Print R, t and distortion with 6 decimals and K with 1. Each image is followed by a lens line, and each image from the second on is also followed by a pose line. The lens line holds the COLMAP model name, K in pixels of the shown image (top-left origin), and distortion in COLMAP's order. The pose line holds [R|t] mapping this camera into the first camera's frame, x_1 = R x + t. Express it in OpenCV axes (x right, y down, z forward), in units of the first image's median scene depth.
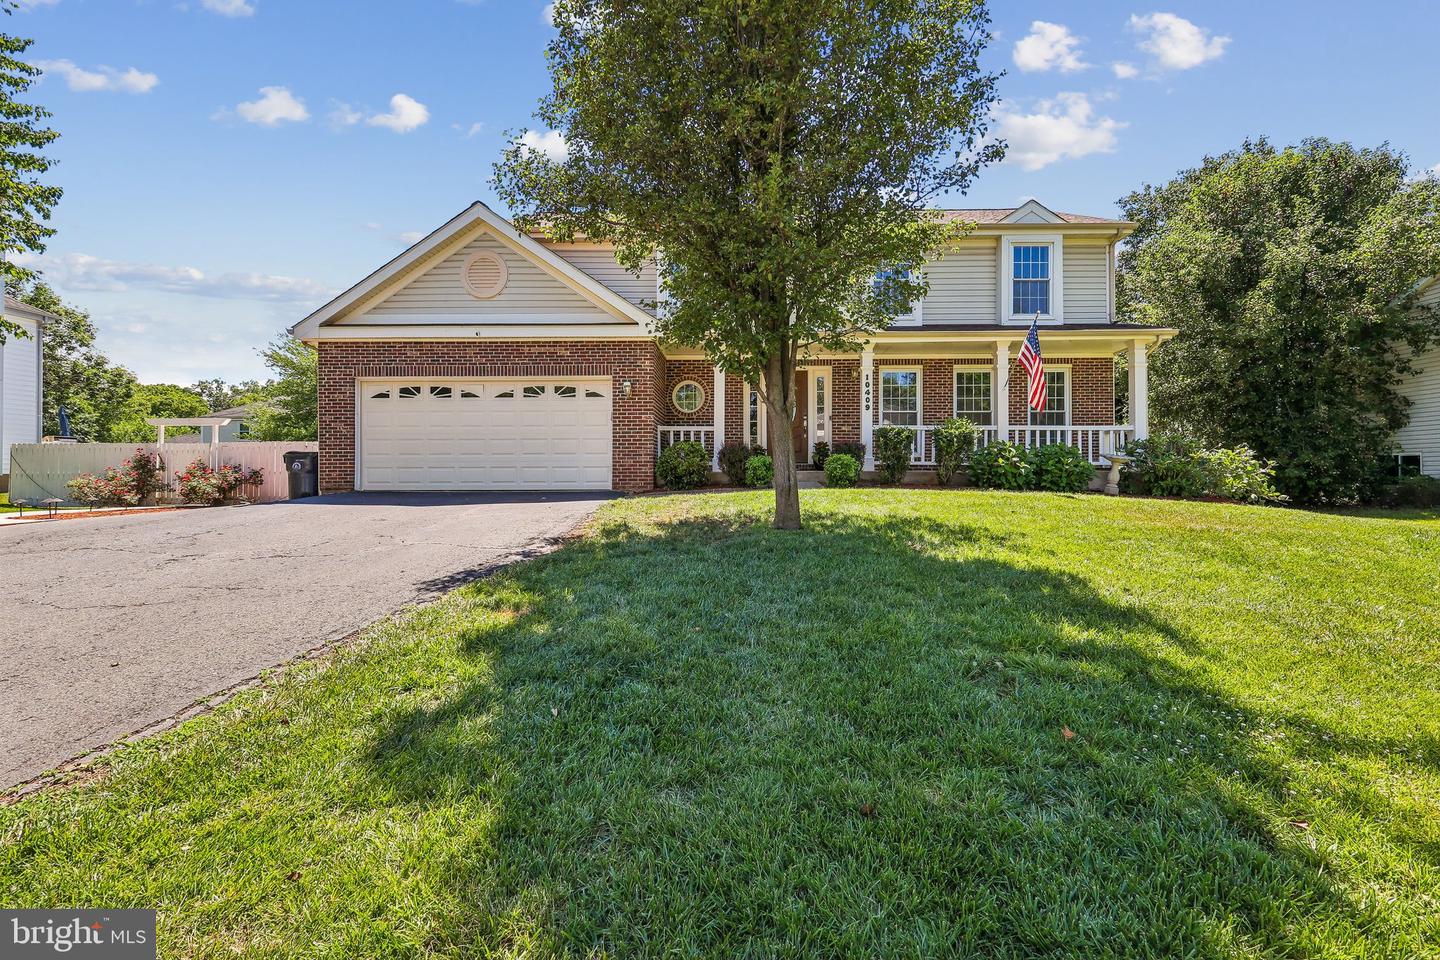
lens RADIAL K [[652.6, 0, 720.0], [0, 652.6, 480.0], [0, 0, 1]] dist [0.018710, -0.000073]
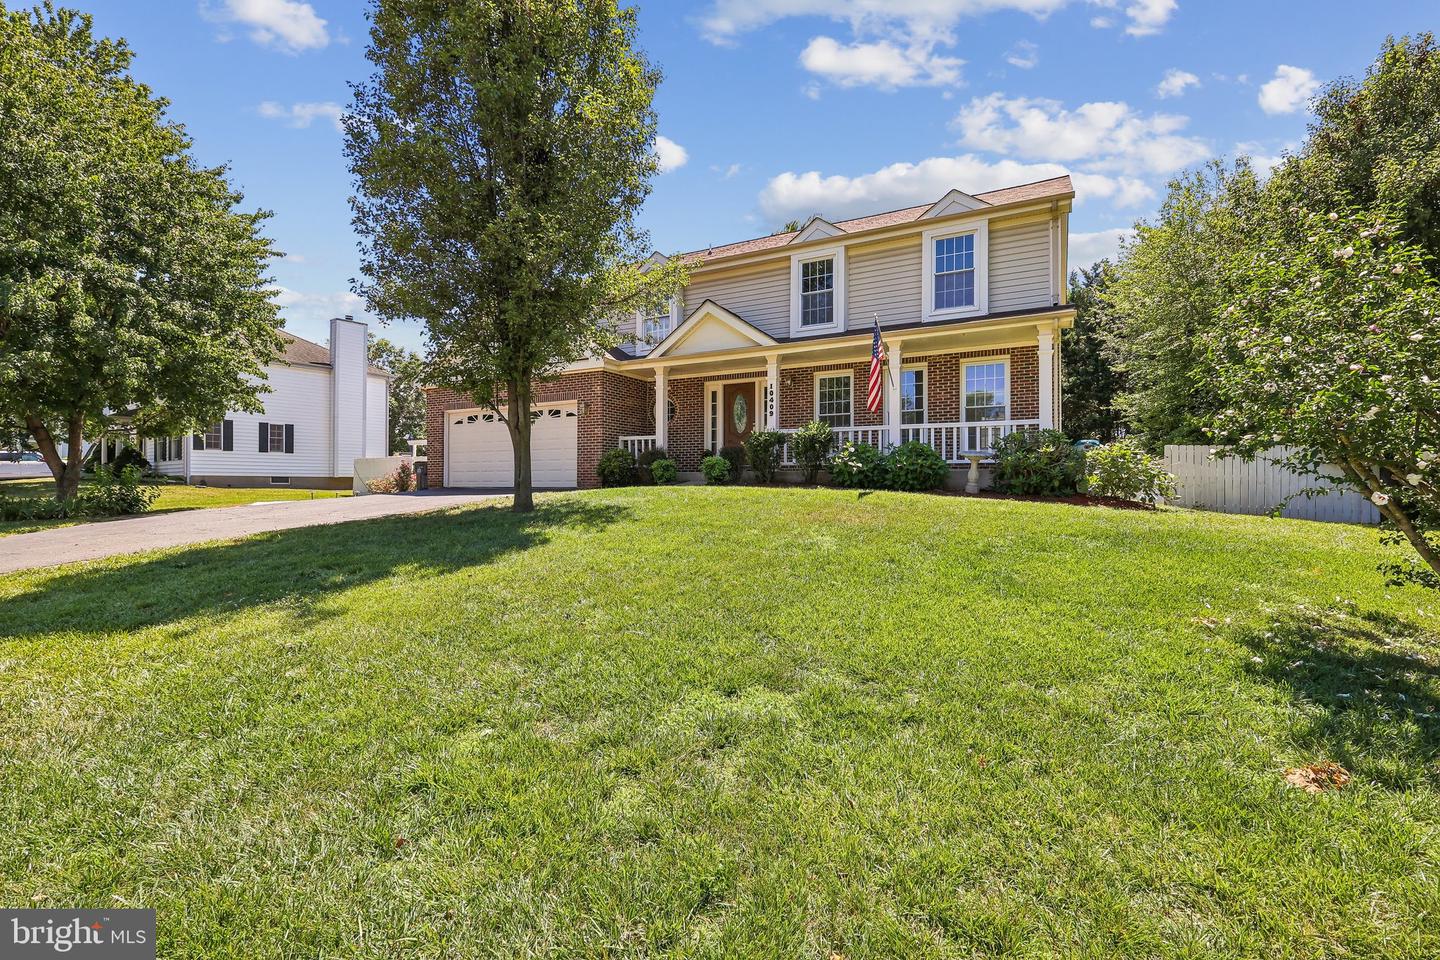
lens RADIAL K [[652.6, 0, 720.0], [0, 652.6, 480.0], [0, 0, 1]] dist [0.018710, -0.000073]
pose [[0.879385, -0.001005, -0.476110, 0.698477], [0.001916, 0.999997, 0.001428, -0.000120], [0.476107, -0.002168, 0.879384, -0.016297]]
